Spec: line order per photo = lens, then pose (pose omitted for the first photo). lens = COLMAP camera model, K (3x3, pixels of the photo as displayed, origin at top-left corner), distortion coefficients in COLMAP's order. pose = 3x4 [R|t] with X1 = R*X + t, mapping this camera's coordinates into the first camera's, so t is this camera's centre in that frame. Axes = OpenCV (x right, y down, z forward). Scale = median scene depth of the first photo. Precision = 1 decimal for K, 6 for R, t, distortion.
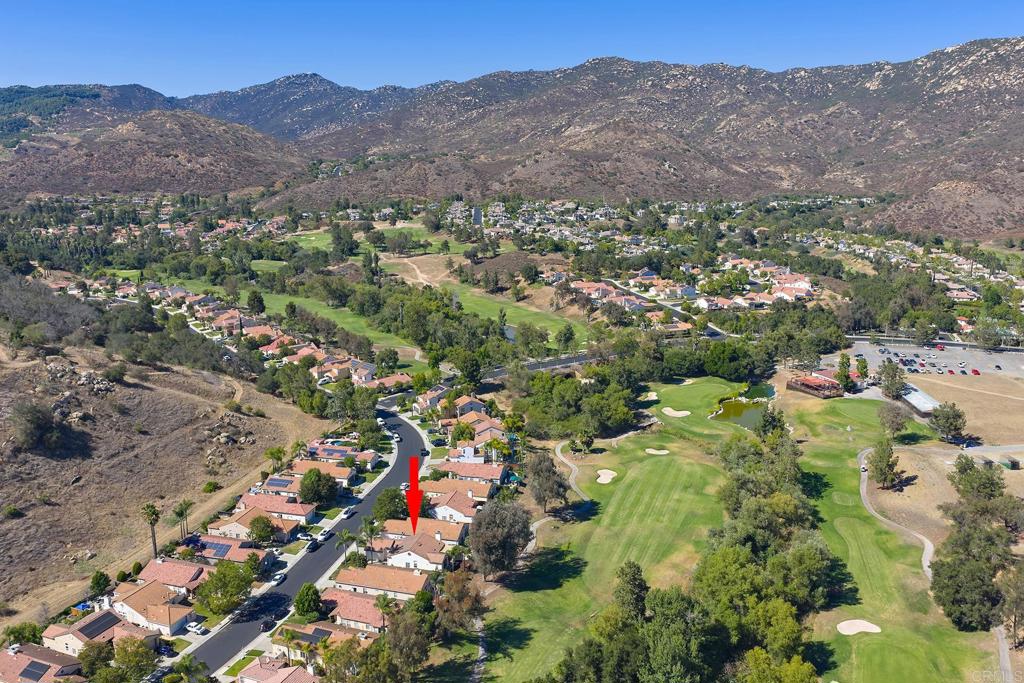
lens RADIAL K [[845.2, 0, 517.8], [0, 845.2, 336.9], [0, 0, 1]] dist [0.020534, -0.028589]
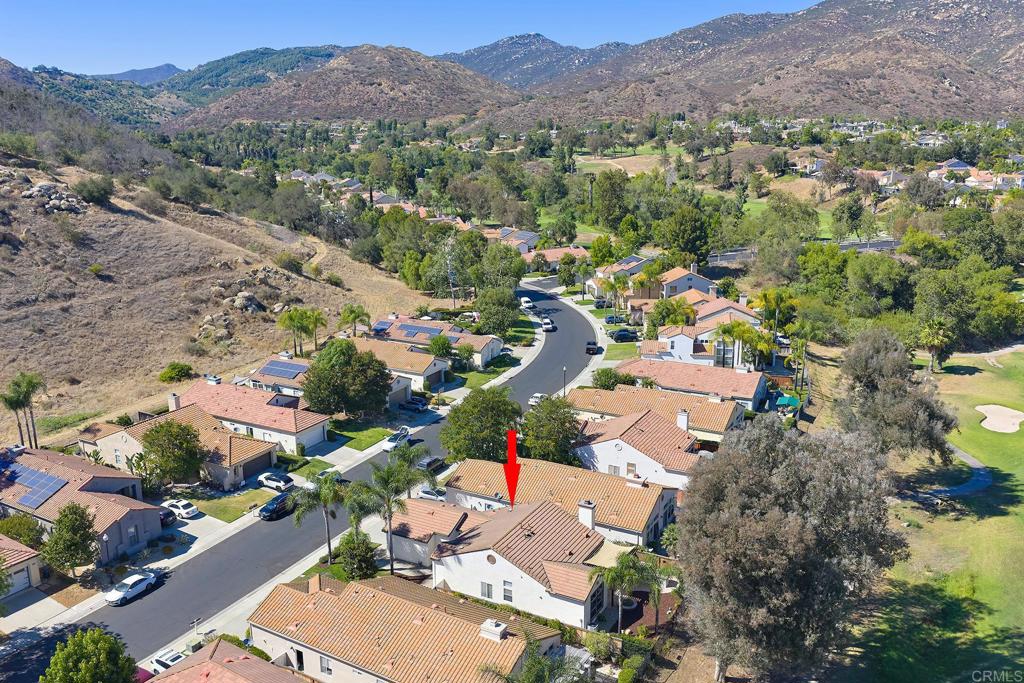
lens RADIAL K [[845.2, 0, 517.8], [0, 845.2, 336.9], [0, 0, 1]] dist [0.020534, -0.028589]
pose [[0.968158, 0.056412, -0.243901, -0.029897], [-0.048996, 0.998136, 0.036374, 0.111468], [0.245498, -0.023266, 0.969118, 0.485474]]
